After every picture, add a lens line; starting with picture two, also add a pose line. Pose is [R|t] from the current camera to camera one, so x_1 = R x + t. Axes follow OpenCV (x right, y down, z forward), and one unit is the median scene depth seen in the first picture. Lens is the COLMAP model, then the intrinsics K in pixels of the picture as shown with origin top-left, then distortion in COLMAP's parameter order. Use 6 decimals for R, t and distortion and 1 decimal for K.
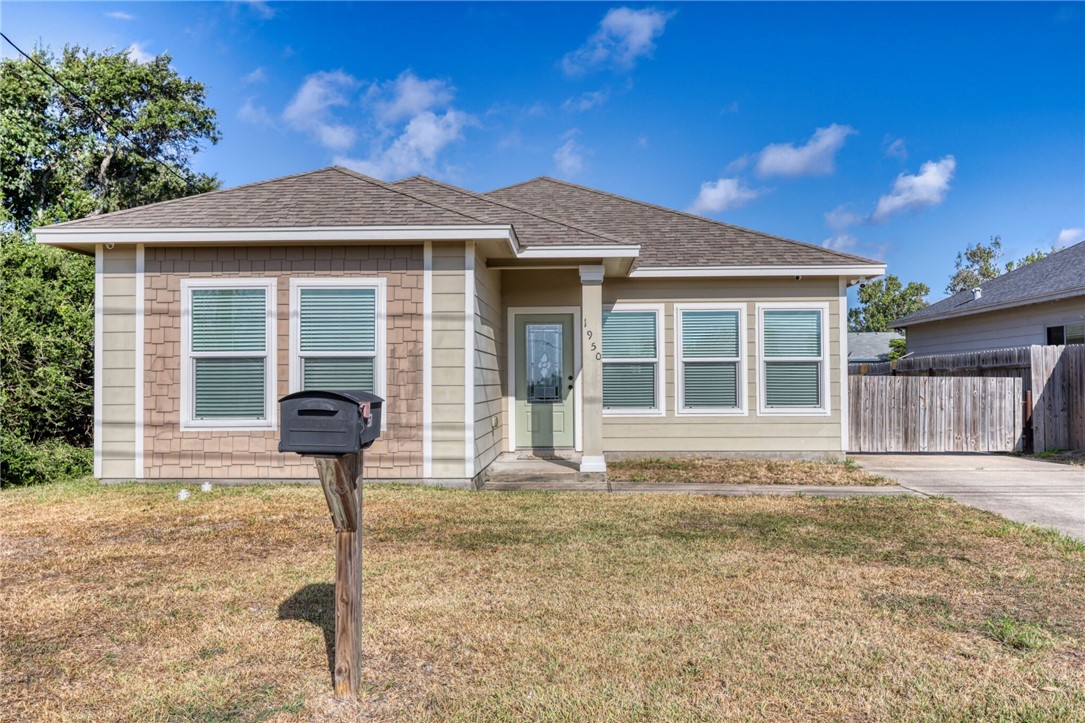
lens RADIAL K [[873.4, 0, 542.5], [0, 873.4, 360.4], [0, 0, 1]] dist [0.002871, 0.004610]
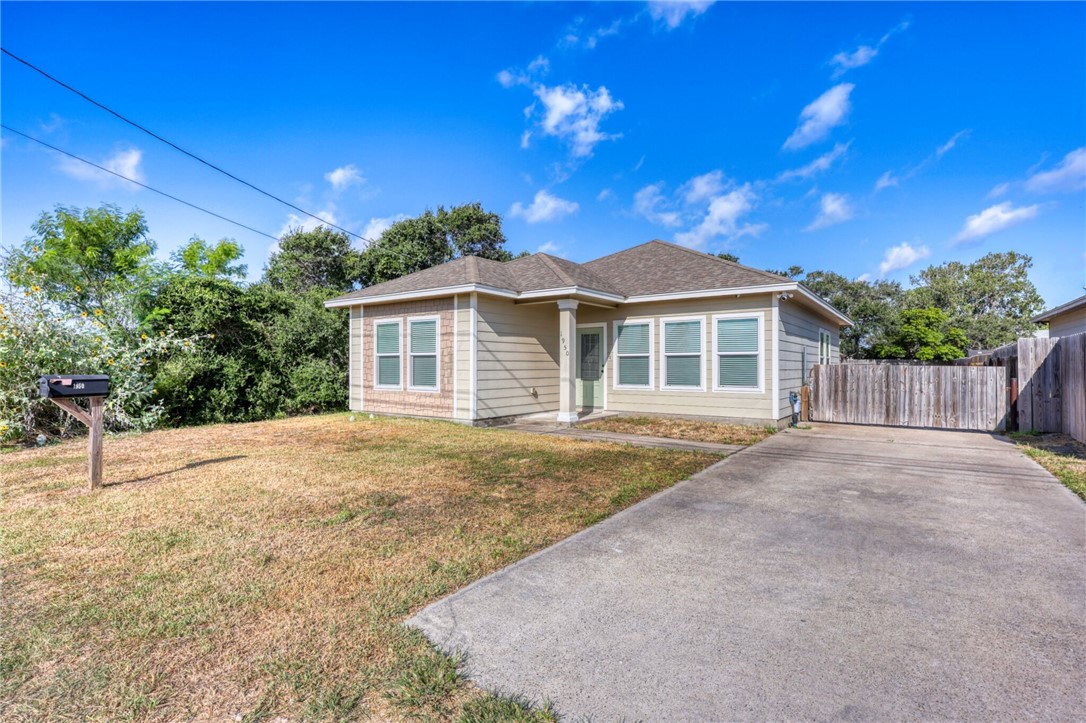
lens RADIAL K [[520.8, 0, 542.6], [0, 520.8, 364.7], [0, 0, 1]] dist [0.004307, 0.000233]
pose [[0.835069, 0.003980, -0.550130, 0.486829], [0.009994, 0.999699, 0.022403, -0.004823], [0.550054, -0.024206, 0.834778, 0.114572]]
